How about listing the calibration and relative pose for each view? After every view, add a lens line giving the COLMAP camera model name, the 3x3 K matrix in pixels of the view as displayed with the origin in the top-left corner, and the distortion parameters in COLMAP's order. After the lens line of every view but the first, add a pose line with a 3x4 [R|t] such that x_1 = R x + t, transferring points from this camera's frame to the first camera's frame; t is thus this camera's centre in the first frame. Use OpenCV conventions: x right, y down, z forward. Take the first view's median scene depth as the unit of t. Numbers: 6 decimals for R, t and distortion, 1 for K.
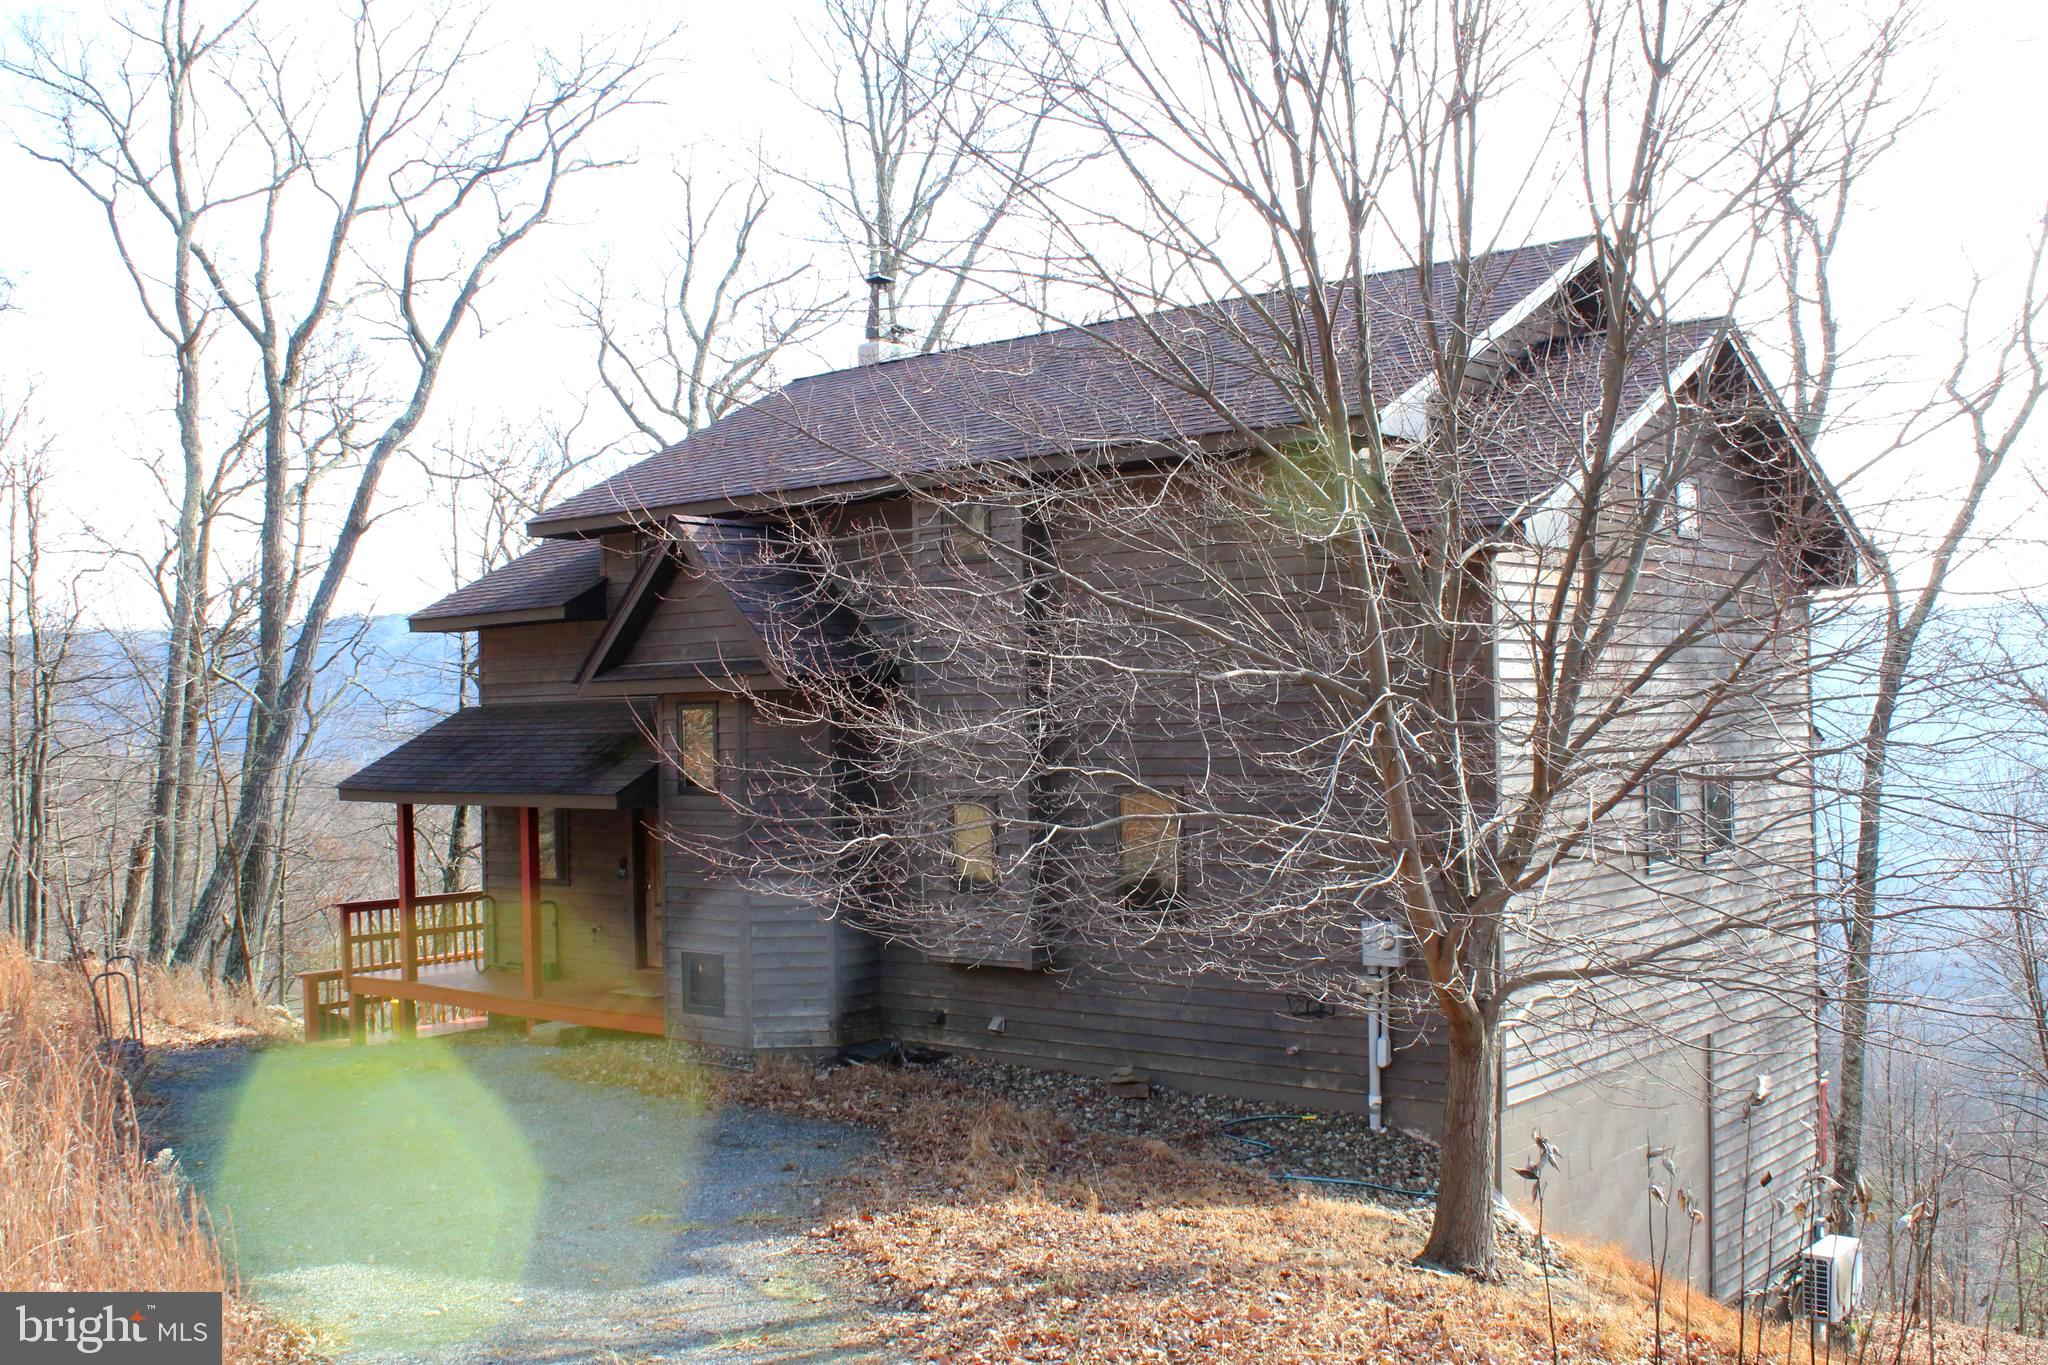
lens RADIAL K [[2183.2, 0, 1020.9], [0, 2183.2, 642.9], [0, 0, 1]] dist [-0.151791, 0.235540]
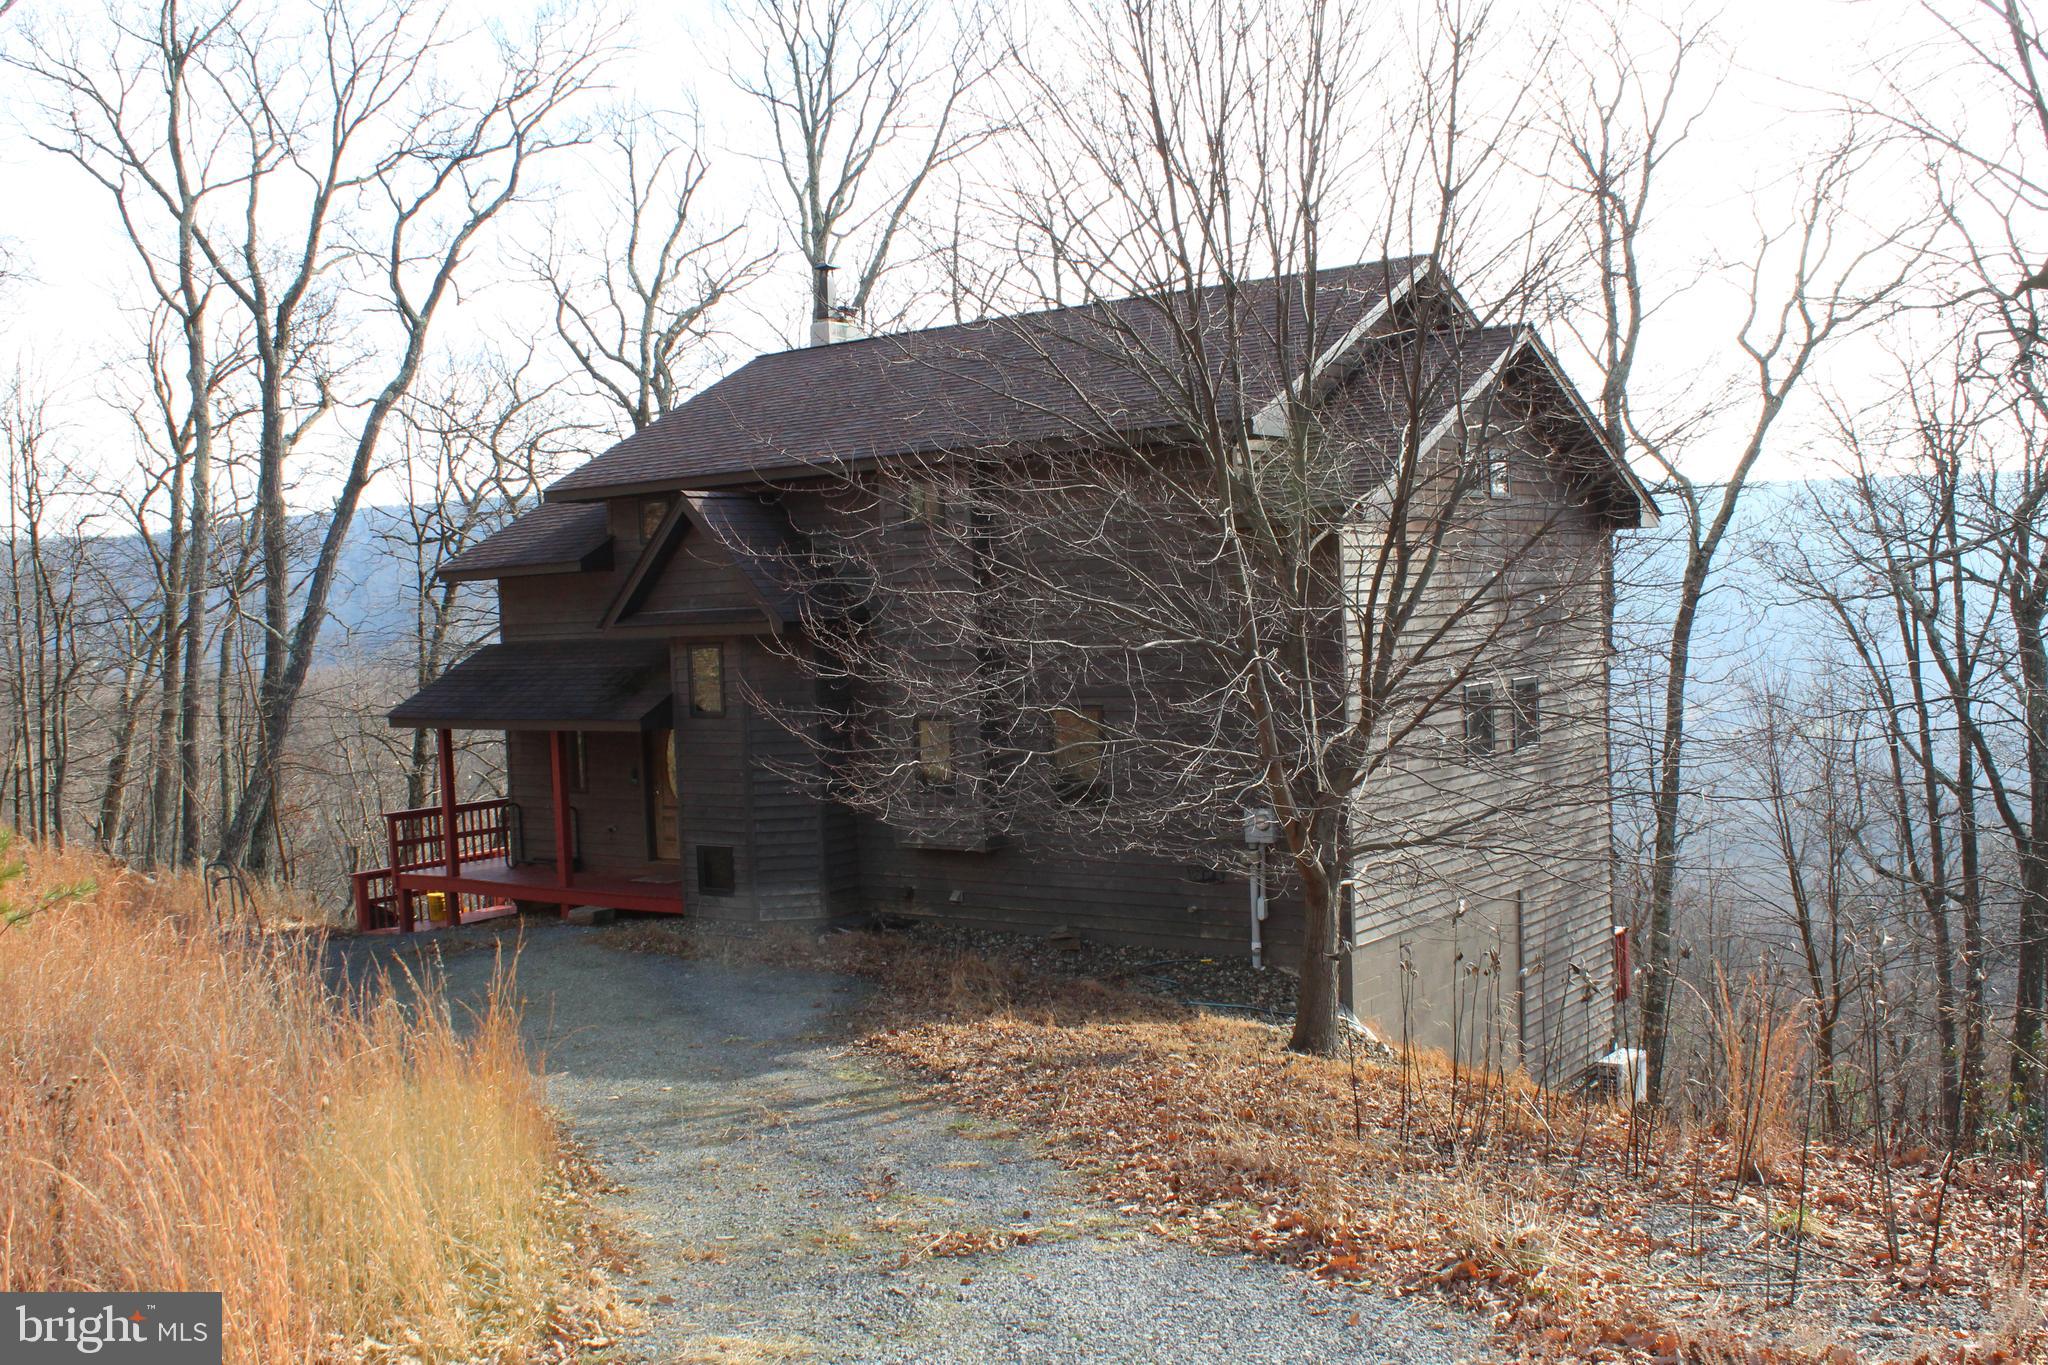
lens RADIAL K [[2183.2, 0, 1020.9], [0, 2183.2, 642.9], [0, 0, 1]] dist [-0.151791, 0.235540]
pose [[0.998449, -0.021479, 0.051366, -0.030046], [0.018723, 0.998390, 0.053539, -0.031621], [-0.052433, -0.052495, 0.997244, -0.211044]]
